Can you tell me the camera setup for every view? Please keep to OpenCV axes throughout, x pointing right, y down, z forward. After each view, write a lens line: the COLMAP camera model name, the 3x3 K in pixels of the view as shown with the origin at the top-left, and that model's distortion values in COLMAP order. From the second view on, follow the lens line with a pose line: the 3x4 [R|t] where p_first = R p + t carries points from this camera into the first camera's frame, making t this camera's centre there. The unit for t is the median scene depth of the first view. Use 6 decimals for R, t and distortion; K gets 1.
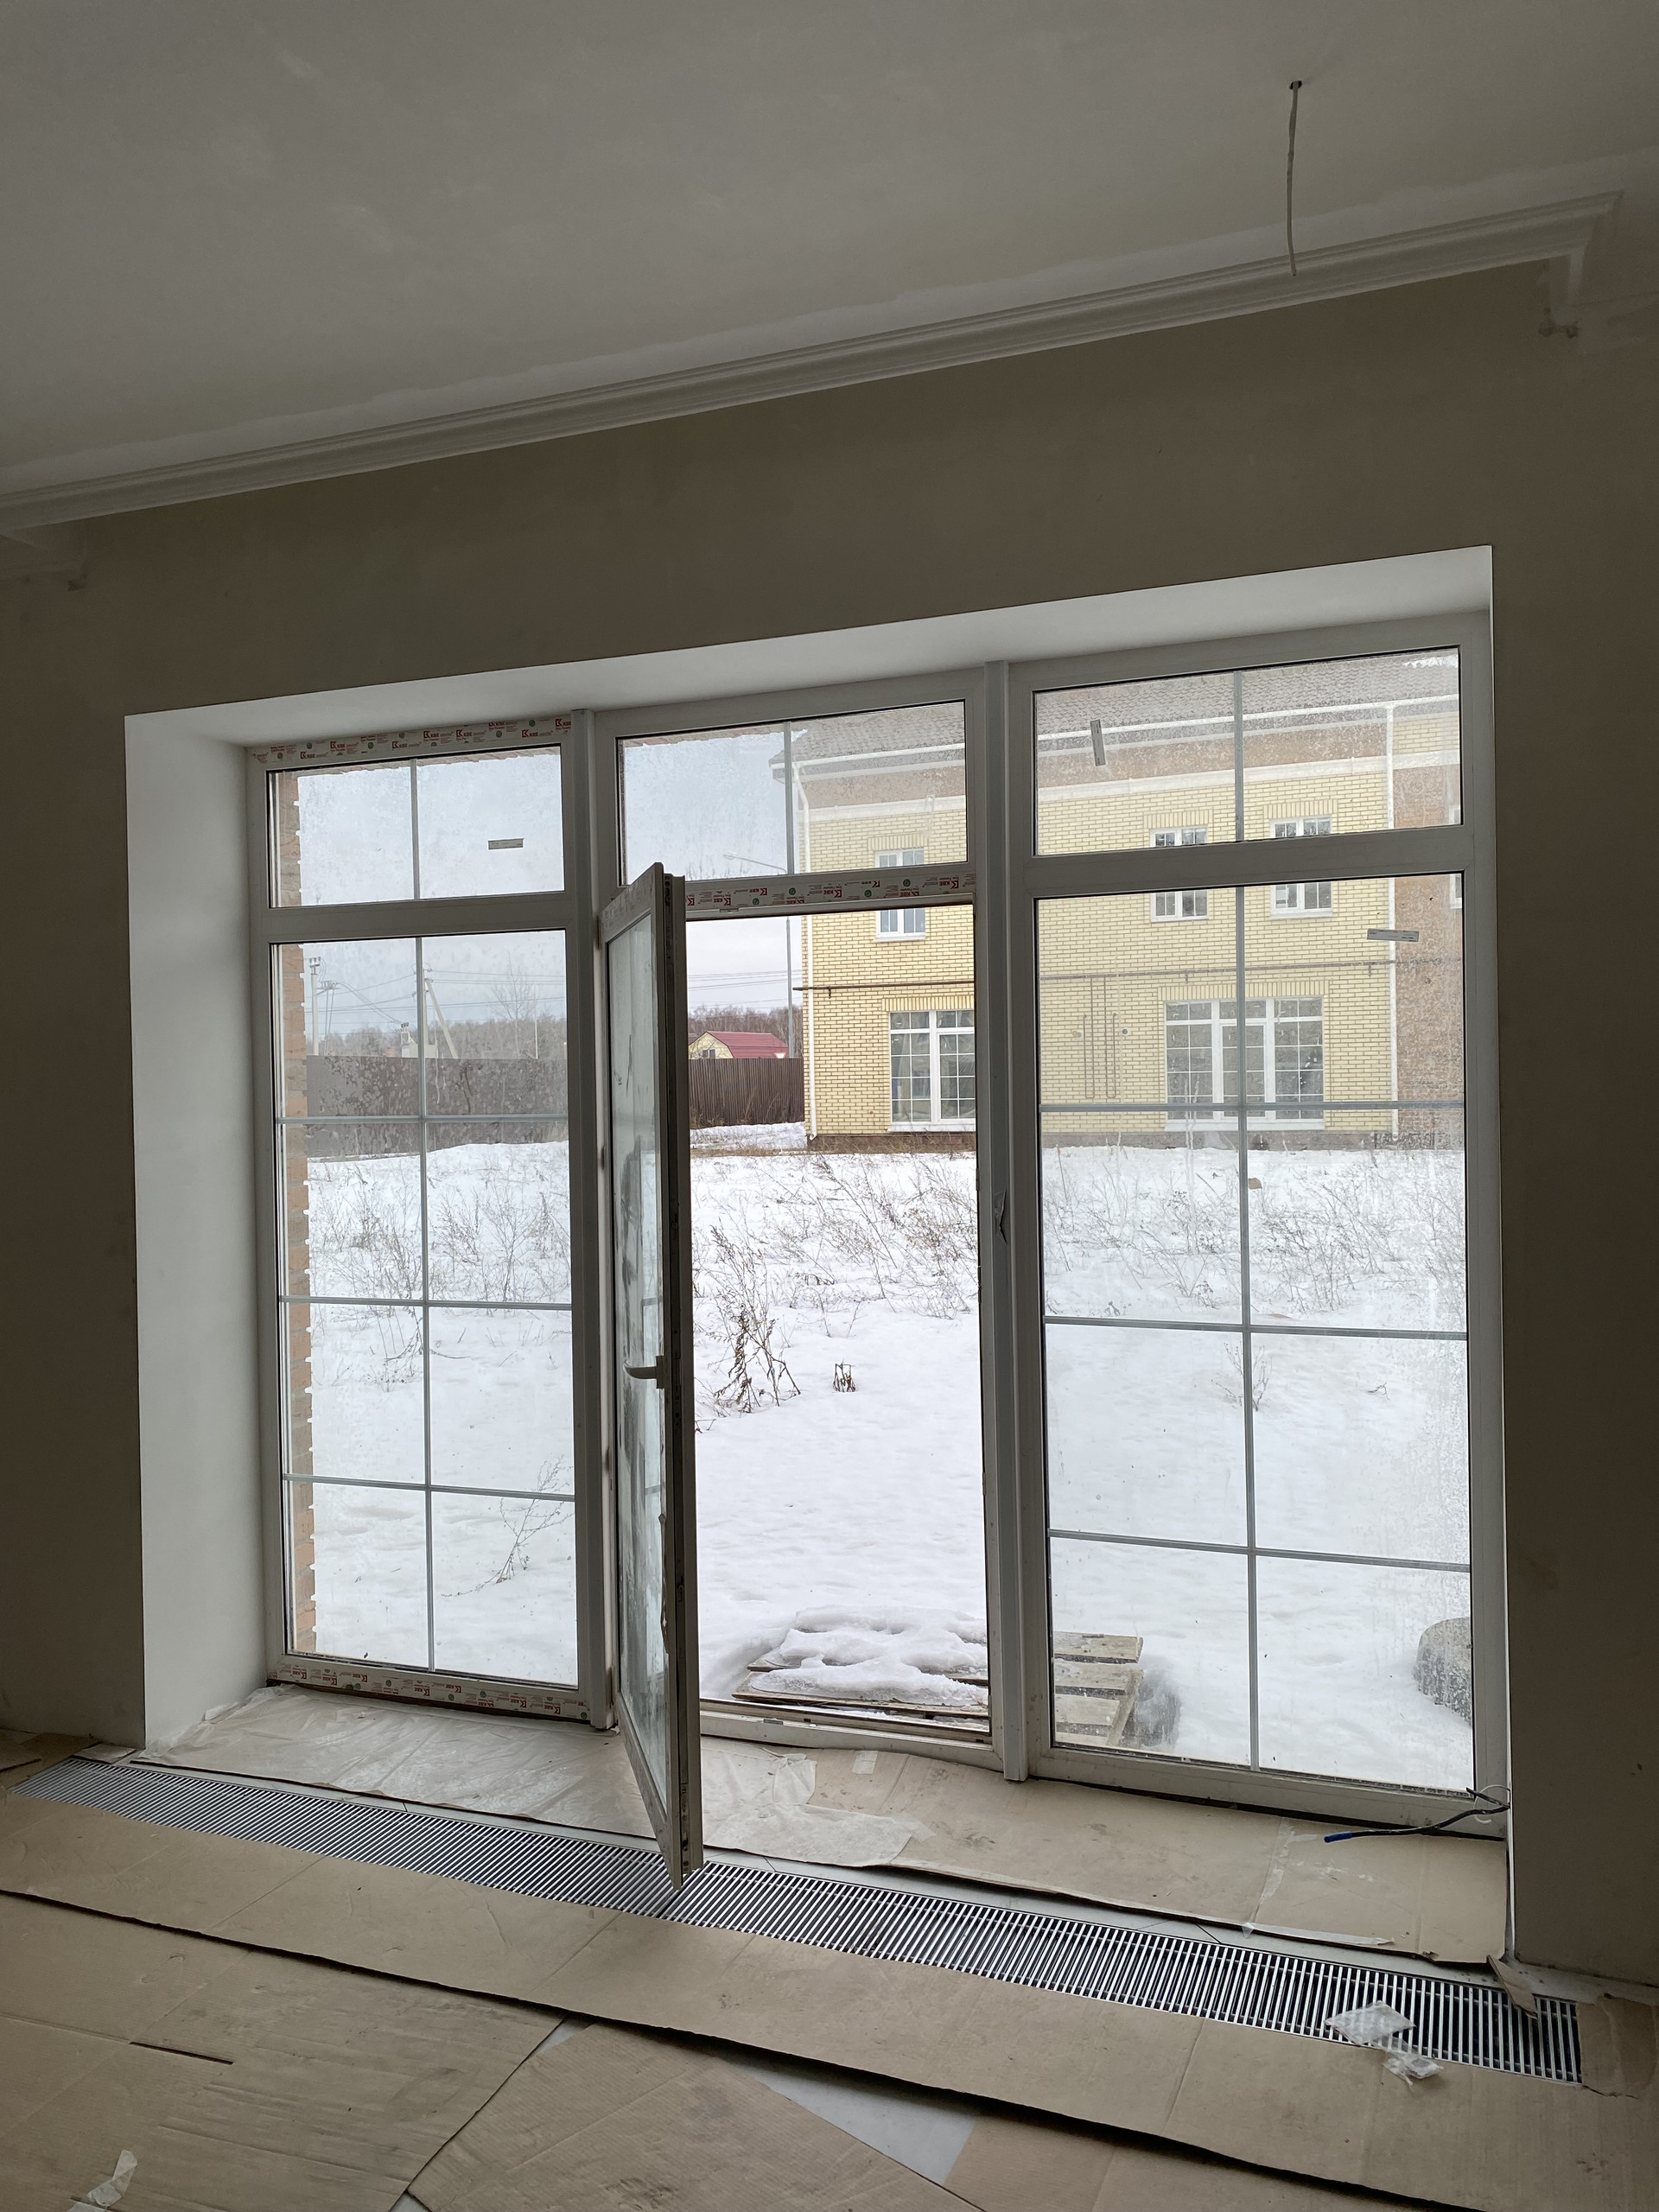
lens RADIAL K [[1700.9, 0, 832.1], [0, 1700.9, 1109.6], [0, 0, 1]] dist [0.014082, -0.020017]
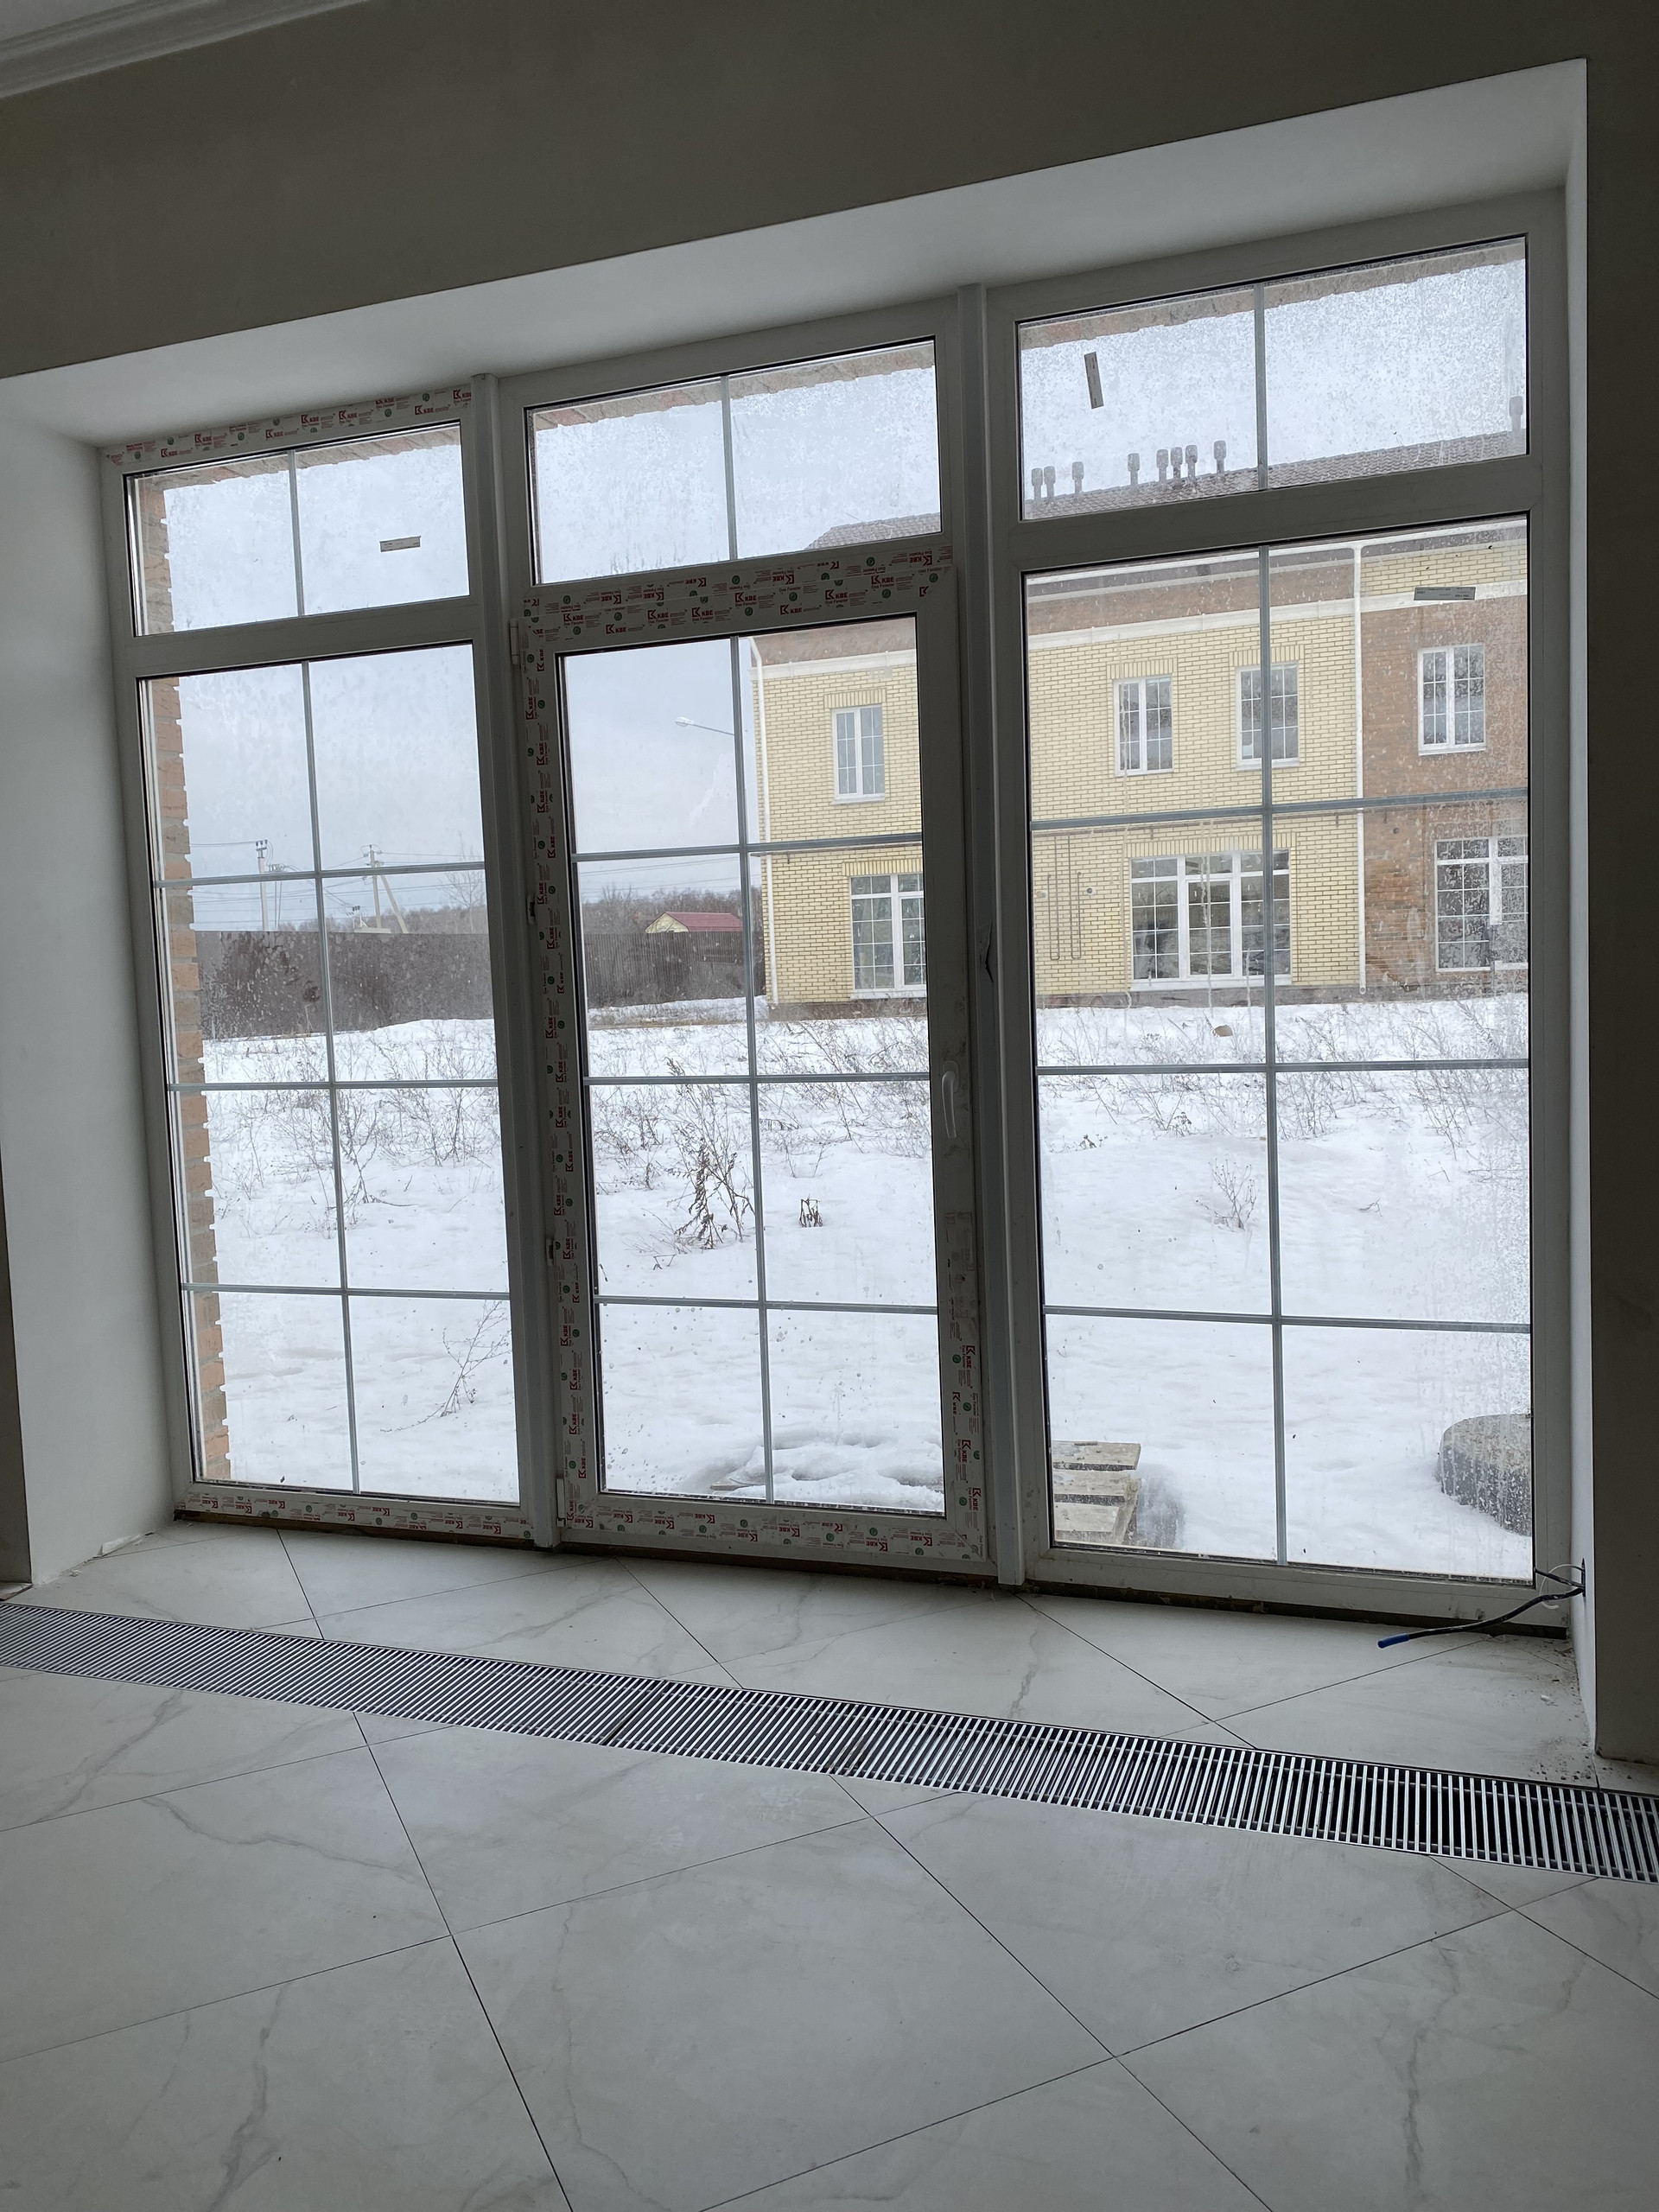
lens RADIAL K [[1700.9, 0, 829.3], [0, 1700.9, 1110.0], [0, 0, 1]] dist [0.014082, -0.020017]
pose [[0.999559, -0.022589, 0.019275, 0.000996], [0.021182, 0.997300, 0.070313, 0.067592], [-0.020811, -0.069874, 0.997339, 0.110621]]
